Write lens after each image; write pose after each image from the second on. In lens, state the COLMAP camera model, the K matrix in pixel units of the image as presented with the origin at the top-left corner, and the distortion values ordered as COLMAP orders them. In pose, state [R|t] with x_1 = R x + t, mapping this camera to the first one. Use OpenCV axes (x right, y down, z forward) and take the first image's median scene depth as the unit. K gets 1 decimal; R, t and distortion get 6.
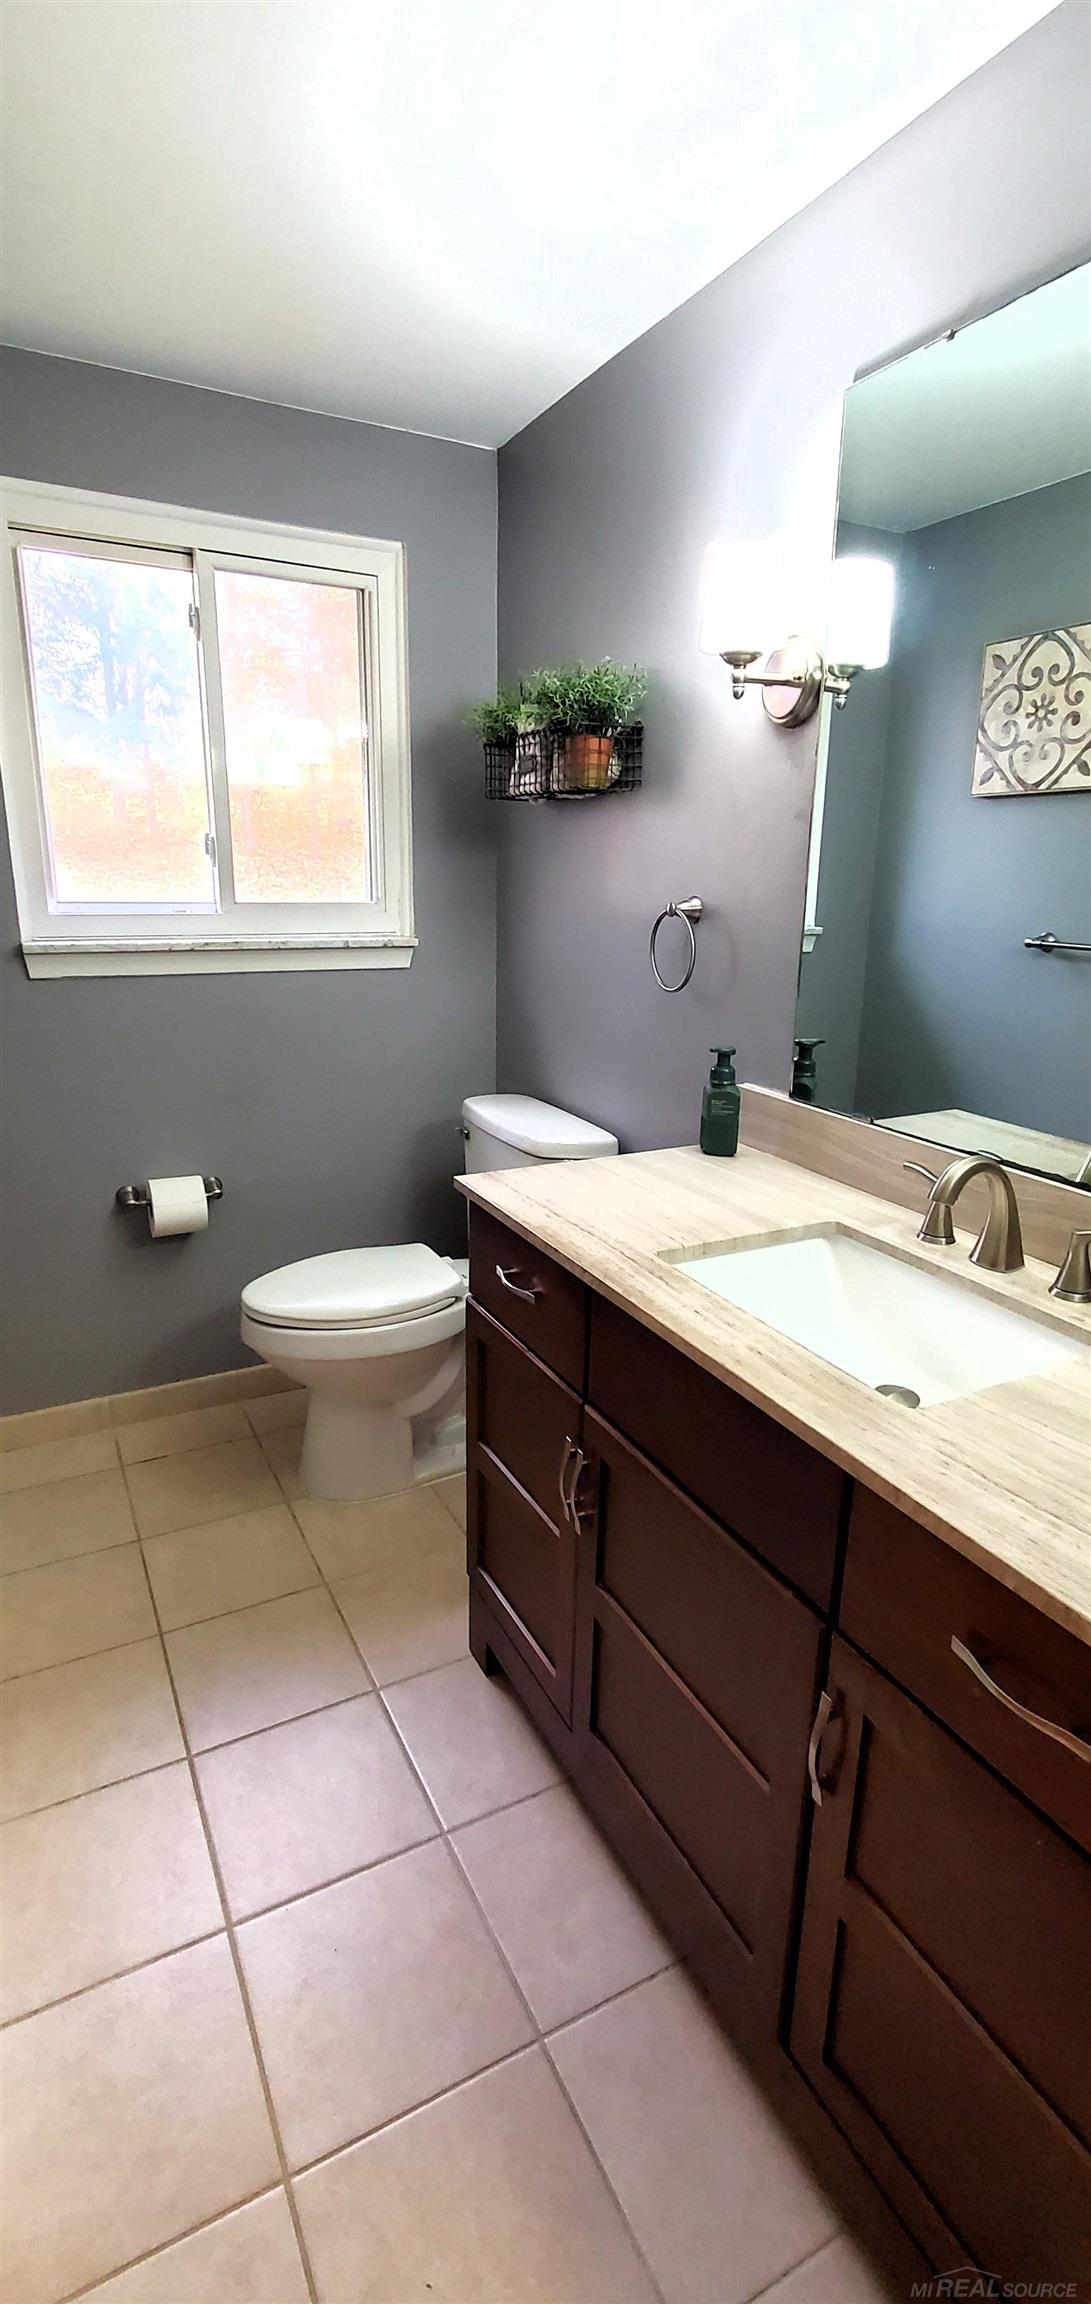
lens RADIAL K [[1023.2, 0, 537.1], [0, 1023.2, 1152.3], [0, 0, 1]] dist [-0.015509, 0.001970]
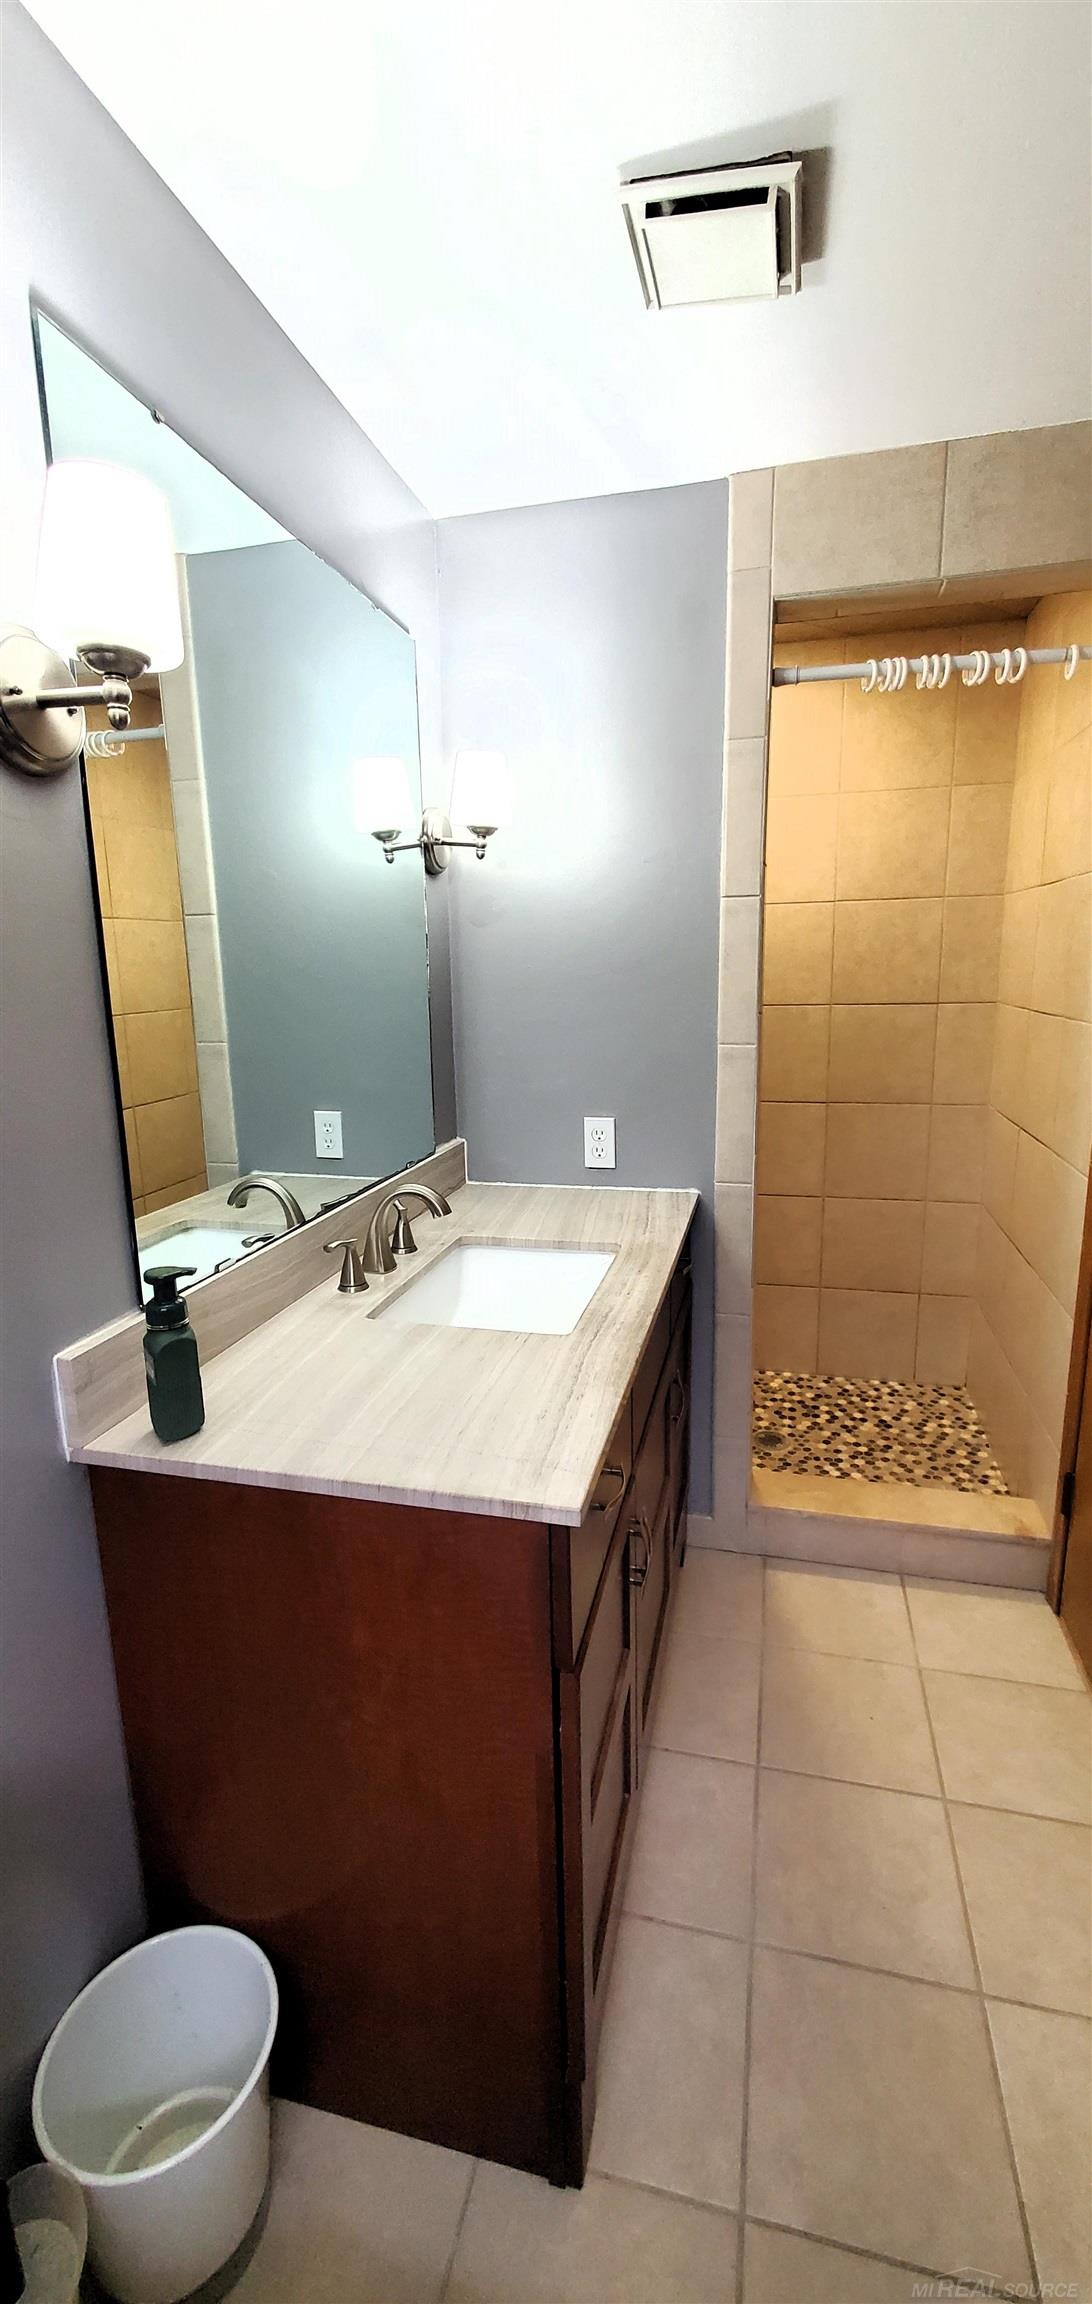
lens RADIAL K [[907.9, 0, 547.7], [0, 907.9, 1147.3], [0, 0, 1]] dist [-0.009646, -0.000939]
pose [[-0.754224, -0.126473, 0.644322, -0.293861], [0.182987, 0.901915, 0.391235, -0.291268], [-0.630604, 0.412981, -0.657103, 0.994907]]
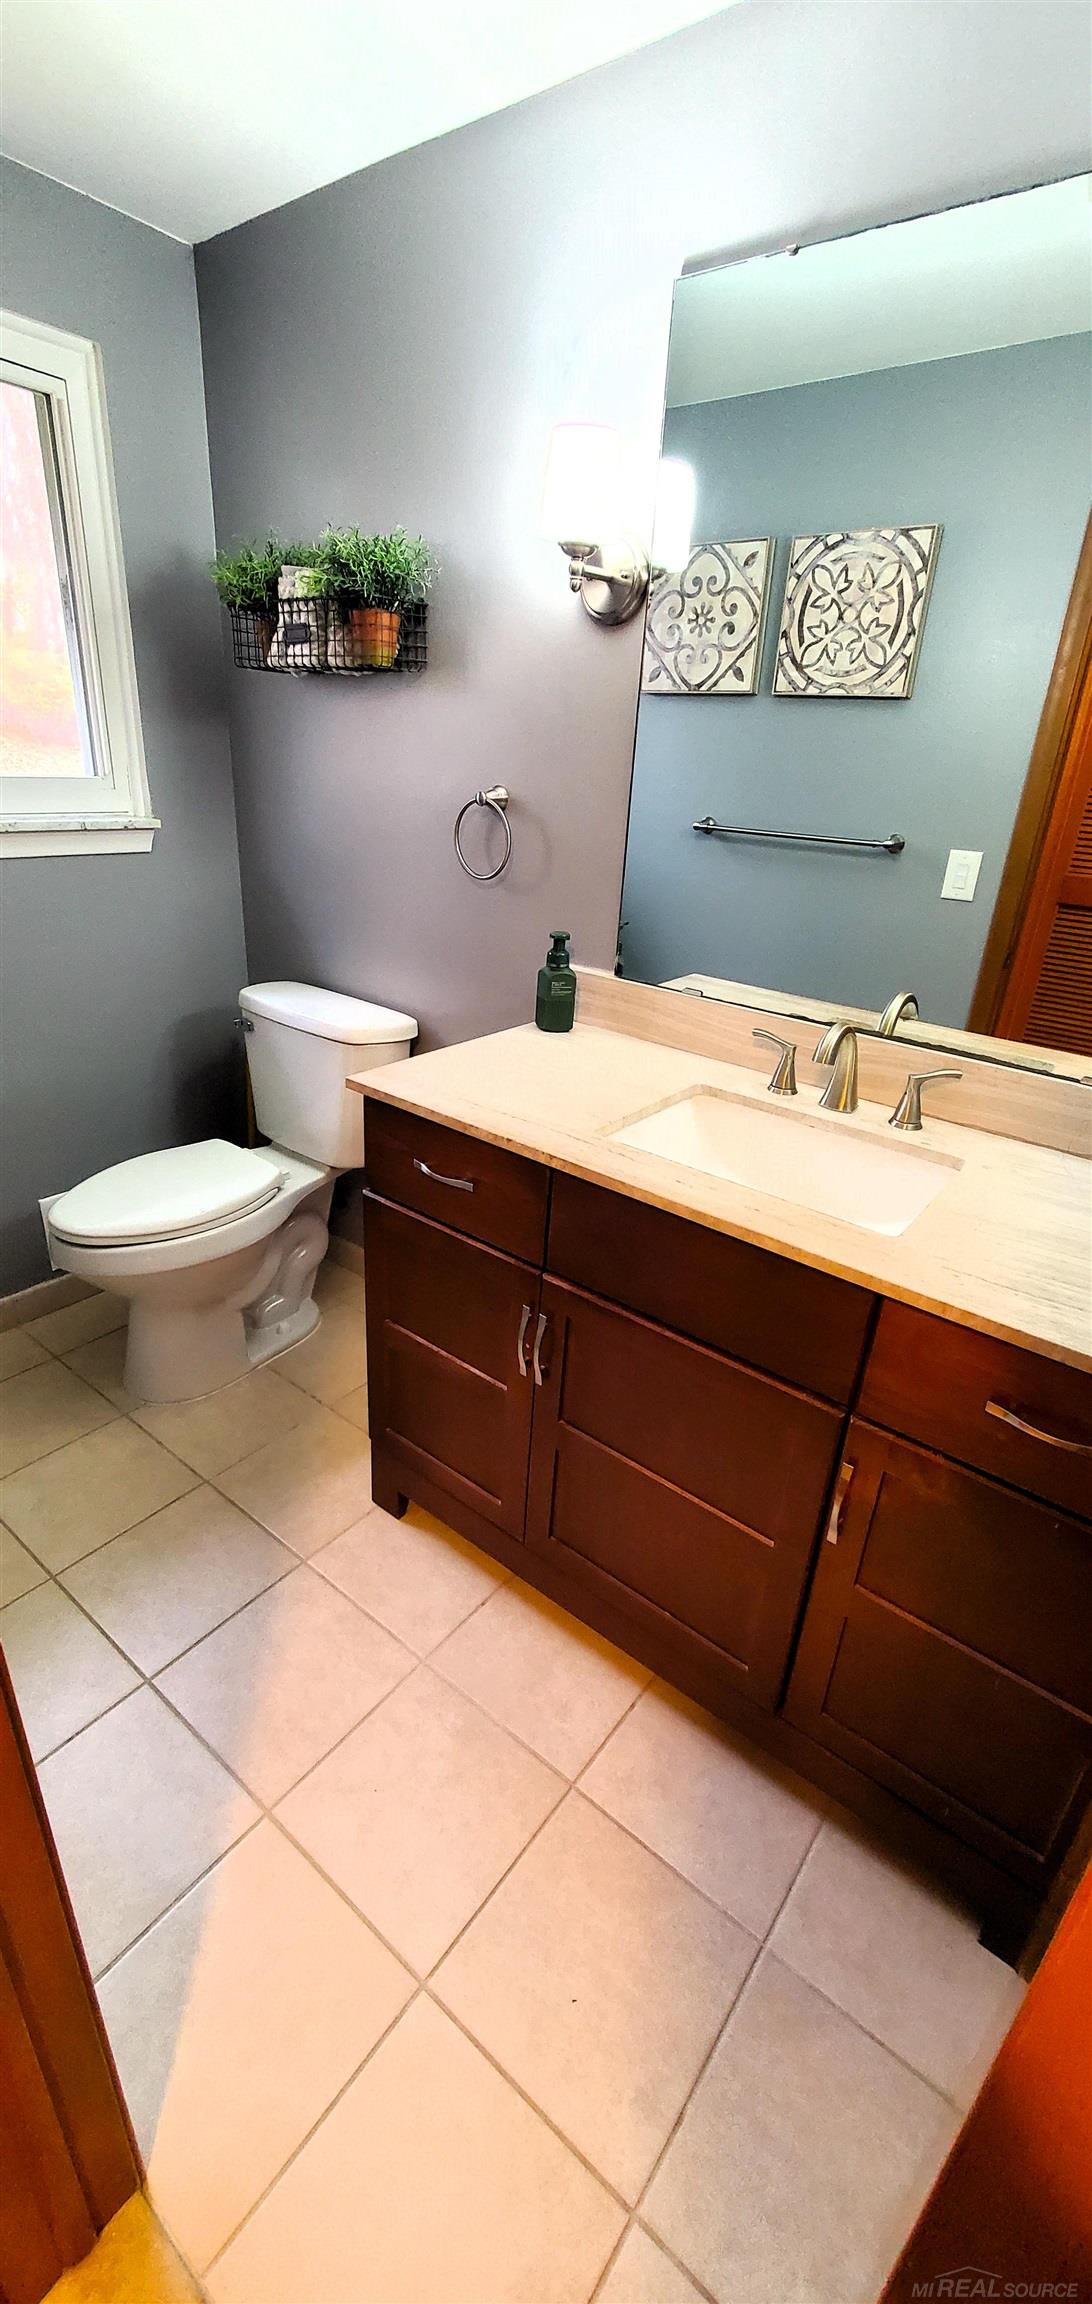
lens RADIAL K [[907.9, 0, 539.8], [0, 907.9, 1151.5], [0, 0, 1]] dist [-0.009646, -0.000939]
pose [[0.909428, -0.134877, 0.393381, -0.211455], [0.070887, 0.982377, 0.172946, -0.035350], [-0.409775, -0.129397, 0.902962, 0.082511]]
